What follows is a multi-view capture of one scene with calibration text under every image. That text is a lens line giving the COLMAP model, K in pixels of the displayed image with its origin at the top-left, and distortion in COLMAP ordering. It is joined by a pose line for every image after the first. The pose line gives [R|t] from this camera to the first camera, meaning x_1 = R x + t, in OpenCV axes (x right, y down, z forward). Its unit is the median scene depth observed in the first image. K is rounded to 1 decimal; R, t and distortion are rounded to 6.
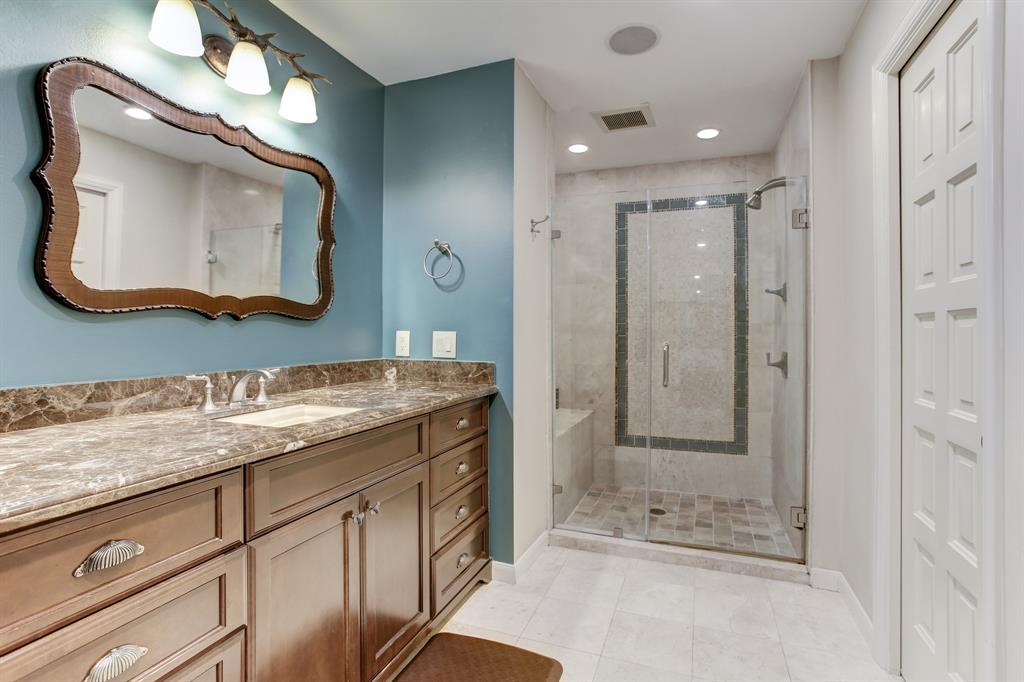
lens RADIAL K [[497.0, 0, 509.7], [0, 497.0, 338.1], [0, 0, 1]] dist [-0.039173, 0.008780]
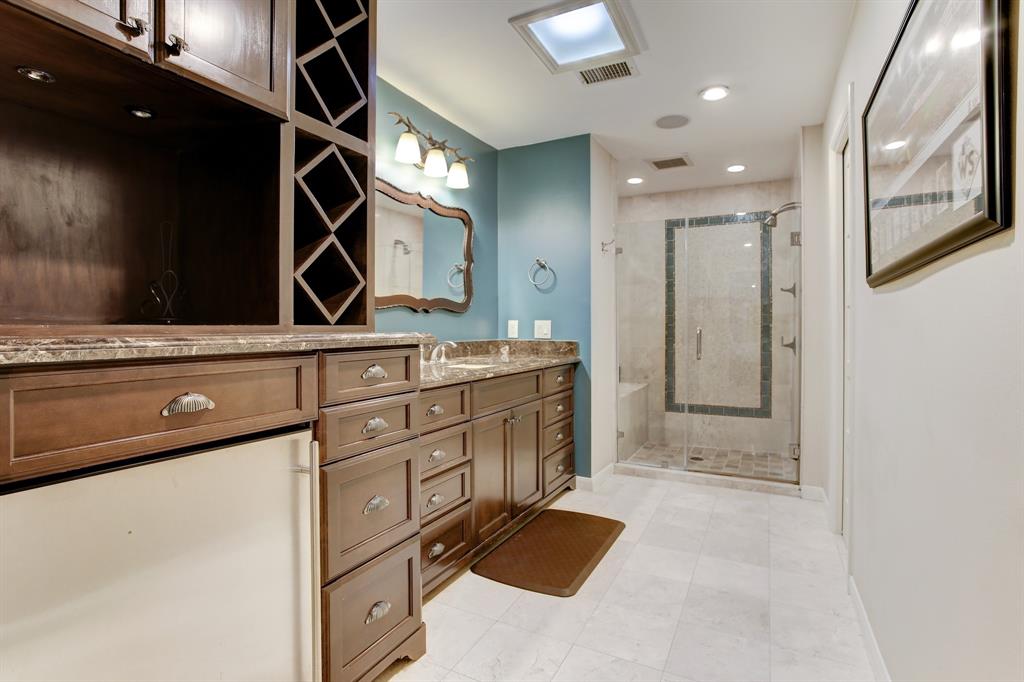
lens RADIAL K [[497.0, 0, 519.9], [0, 497.0, 332.9], [0, 0, 1]] dist [-0.039173, 0.008780]
pose [[0.995605, -0.002185, -0.093629, -0.059484], [0.002227, 0.999997, 0.000353, 0.021852], [0.093628, -0.000560, 0.995607, -0.456905]]
